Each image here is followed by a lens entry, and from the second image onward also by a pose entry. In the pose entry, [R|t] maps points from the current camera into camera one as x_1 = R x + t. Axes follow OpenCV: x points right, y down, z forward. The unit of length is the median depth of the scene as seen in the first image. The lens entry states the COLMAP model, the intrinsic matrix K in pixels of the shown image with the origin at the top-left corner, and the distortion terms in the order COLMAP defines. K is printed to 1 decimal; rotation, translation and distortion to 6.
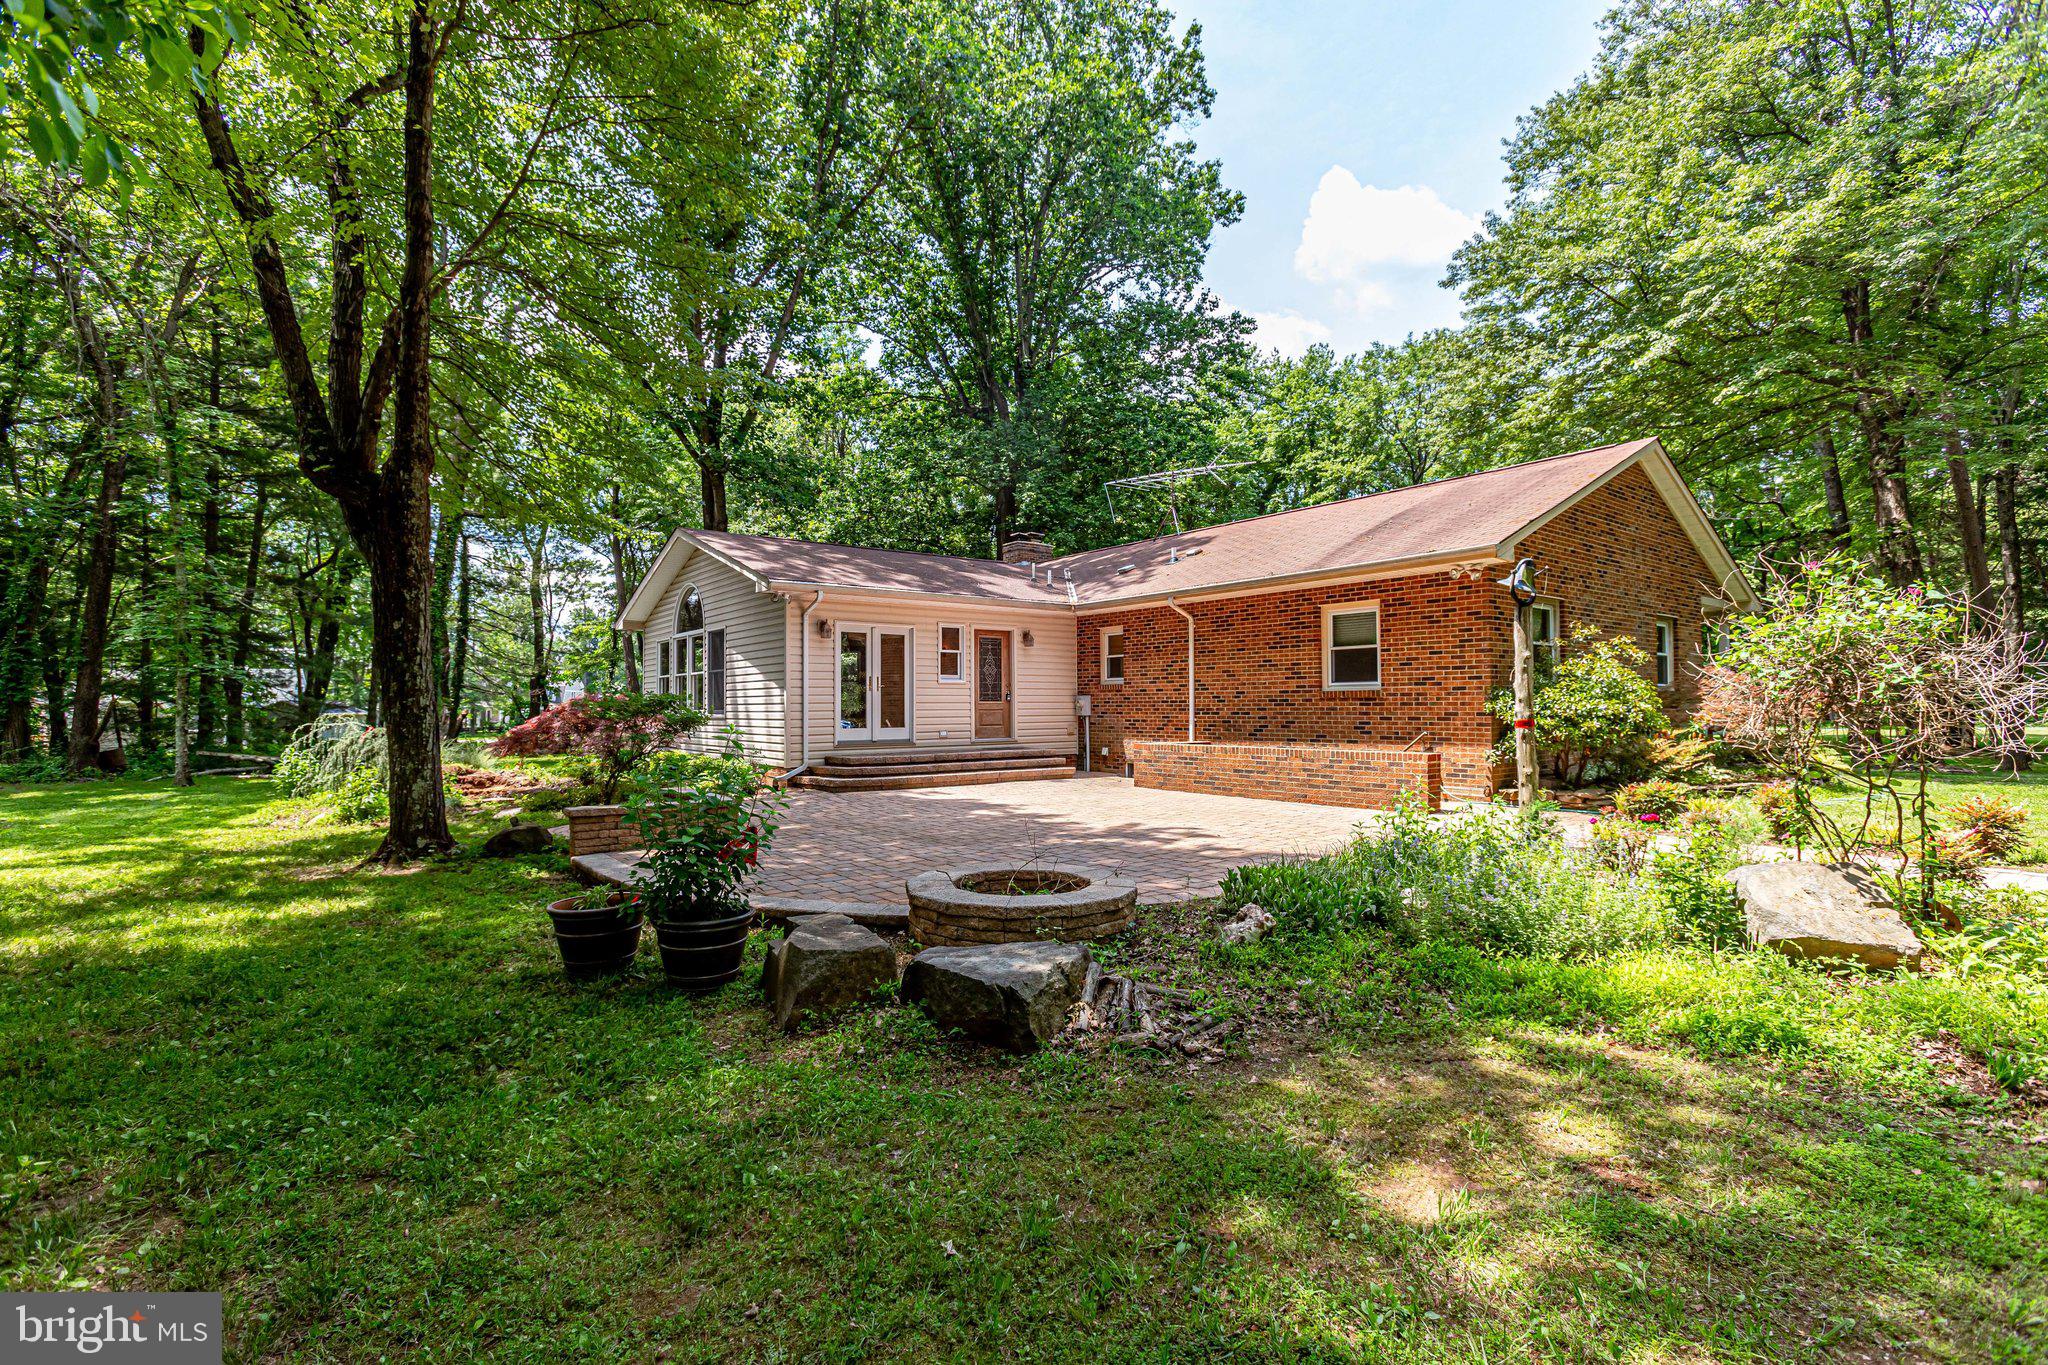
lens RADIAL K [[922.3, 0, 1024.0], [0, 922.3, 682.5], [0, 0, 1]] dist [-0.011473, 0.009715]
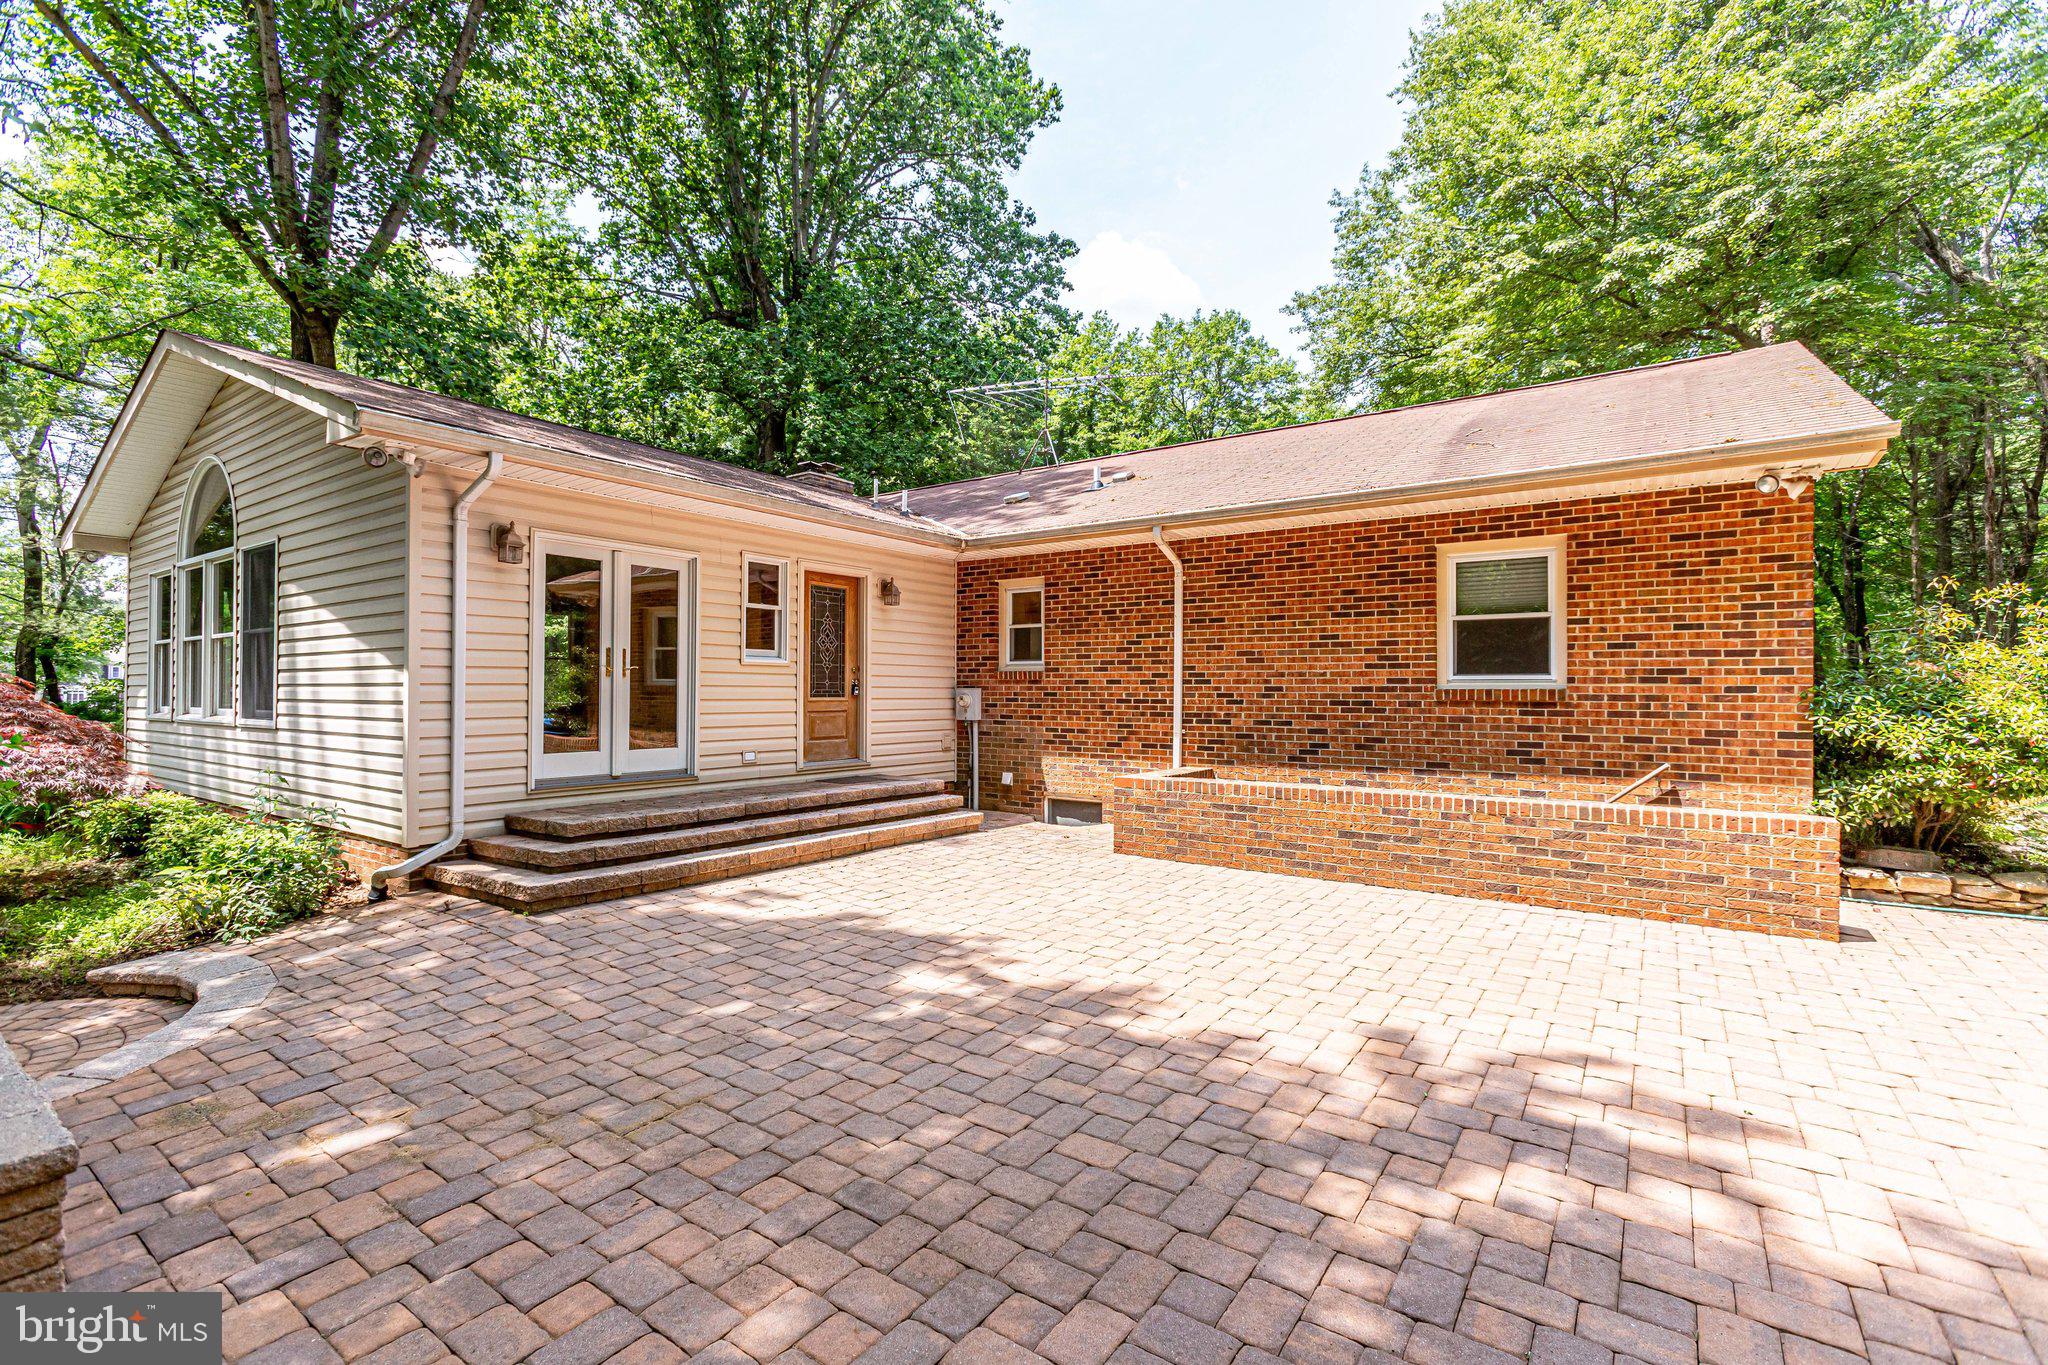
lens RADIAL K [[912.6, 0, 1016.6], [0, 912.6, 681.9], [0, 0, 1]] dist [-0.010194, 0.009116]
pose [[0.957649, 0.013193, 0.287635, -0.084254], [-0.017426, 0.999774, 0.012160, 0.001809], [-0.287409, -0.016658, 0.957663, 0.404395]]
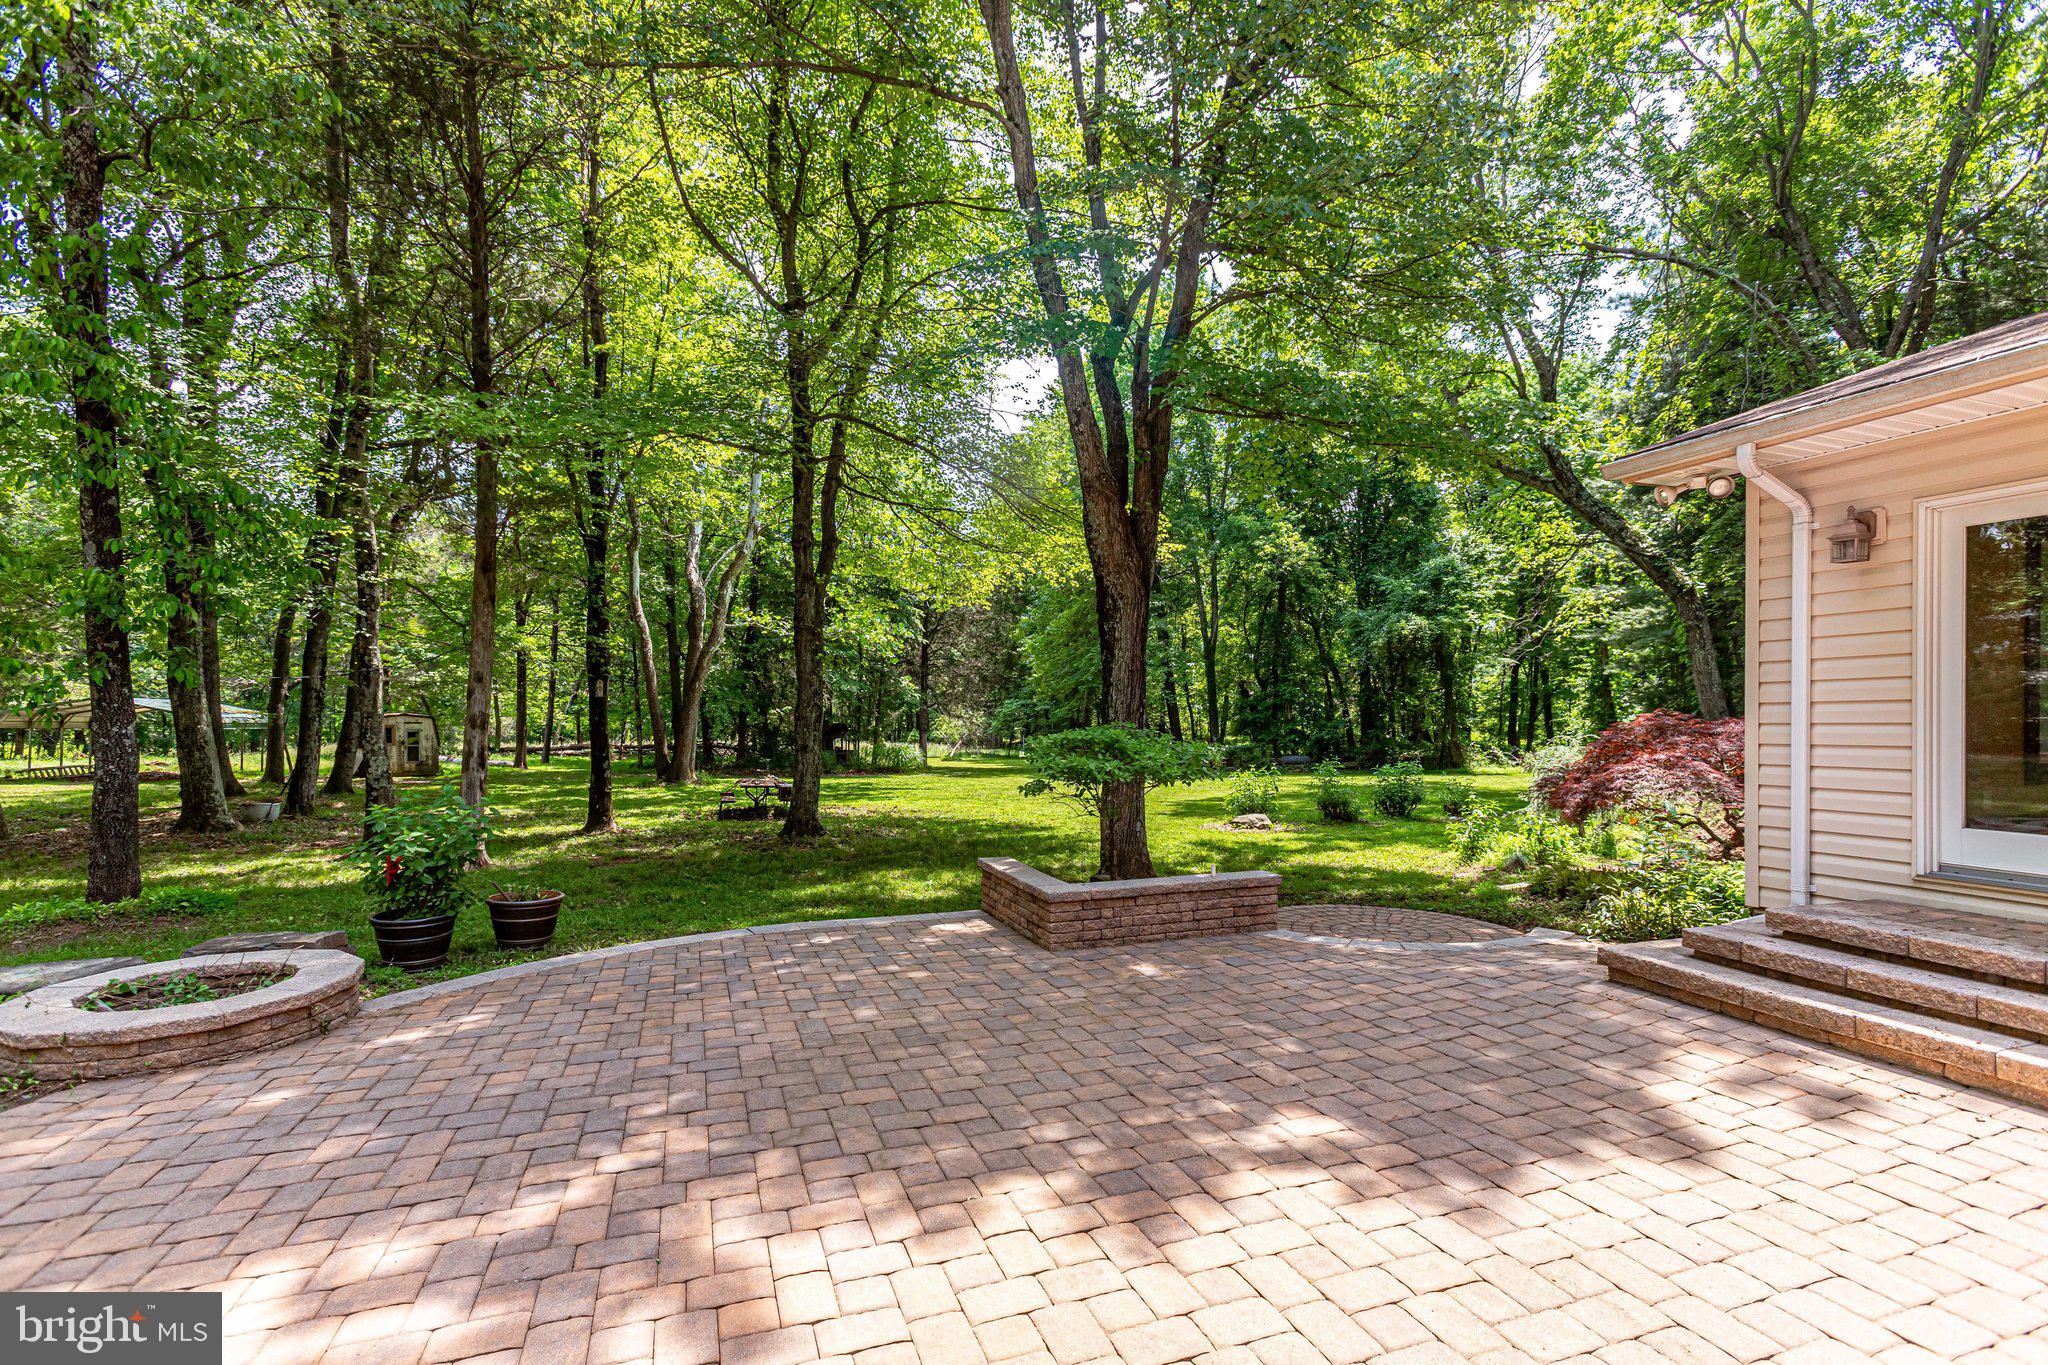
lens RADIAL K [[923.7, 0, 1017.2], [0, 923.7, 729.2], [0, 0, 1]] dist [-0.009264, 0.010008]
pose [[-0.311138, 0.021393, -0.950124, 0.185413], [0.033494, 0.999372, 0.011533, -0.000016], [0.949774, -0.028235, -0.311659, 0.673675]]
